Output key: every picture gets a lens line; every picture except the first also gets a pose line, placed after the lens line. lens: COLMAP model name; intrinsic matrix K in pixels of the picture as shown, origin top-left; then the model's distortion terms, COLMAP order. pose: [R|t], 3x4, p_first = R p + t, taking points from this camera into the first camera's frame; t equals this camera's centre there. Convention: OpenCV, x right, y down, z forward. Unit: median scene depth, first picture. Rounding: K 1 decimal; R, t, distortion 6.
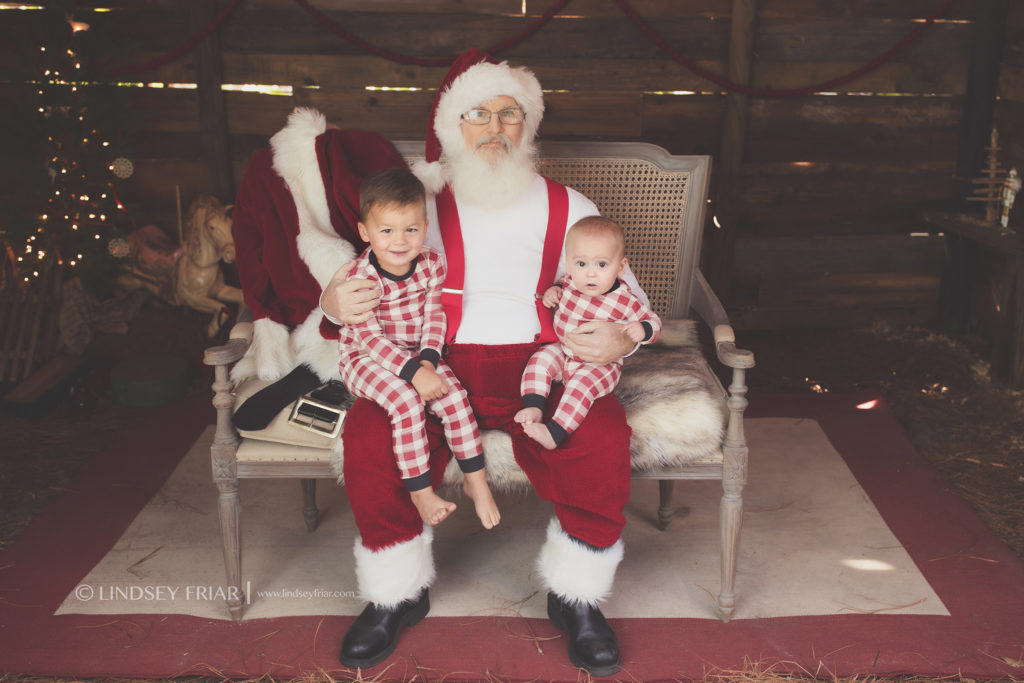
lens RADIAL K [[1104.1, 0, 579.8], [0, 1104.1, 342.4], [0, 0, 1]] dist [-0.012416, -0.017625]
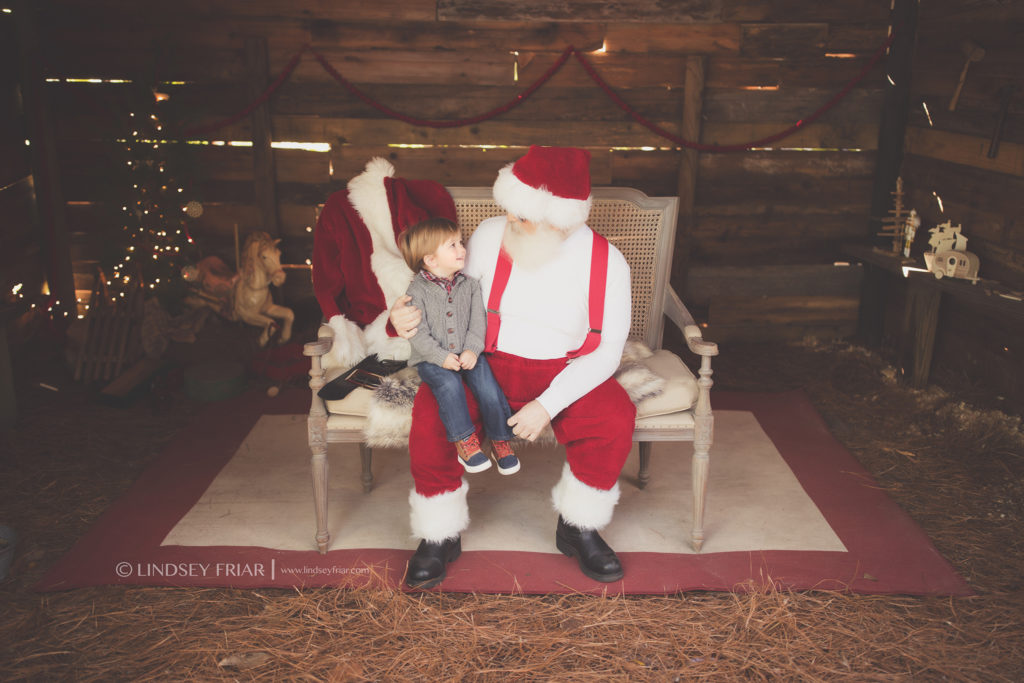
lens RADIAL K [[974.7, 0, 513.2], [0, 974.7, 336.6], [0, 0, 1]] dist [-0.006451, -0.010594]
pose [[0.999720, 0.001766, -0.023612, -0.040464], [-0.002496, 0.999519, -0.030926, 0.025015], [0.023546, 0.030977, 0.999243, -0.118501]]
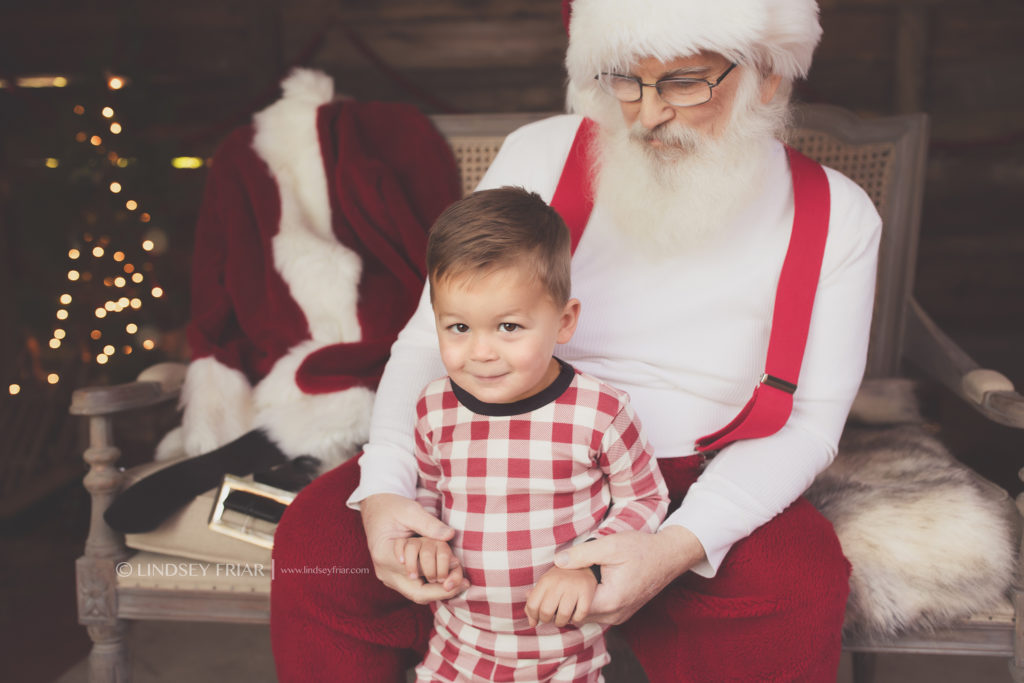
lens RADIAL K [[1096.0, 0, 510.2], [0, 1096.0, 315.9], [0, 0, 1]] dist [-0.011468, -0.023609]
pose [[0.985800, -0.006632, -0.167794, -0.008988], [-0.021492, 0.986019, -0.165242, 0.040194], [0.166543, 0.166502, 0.971875, 0.315884]]
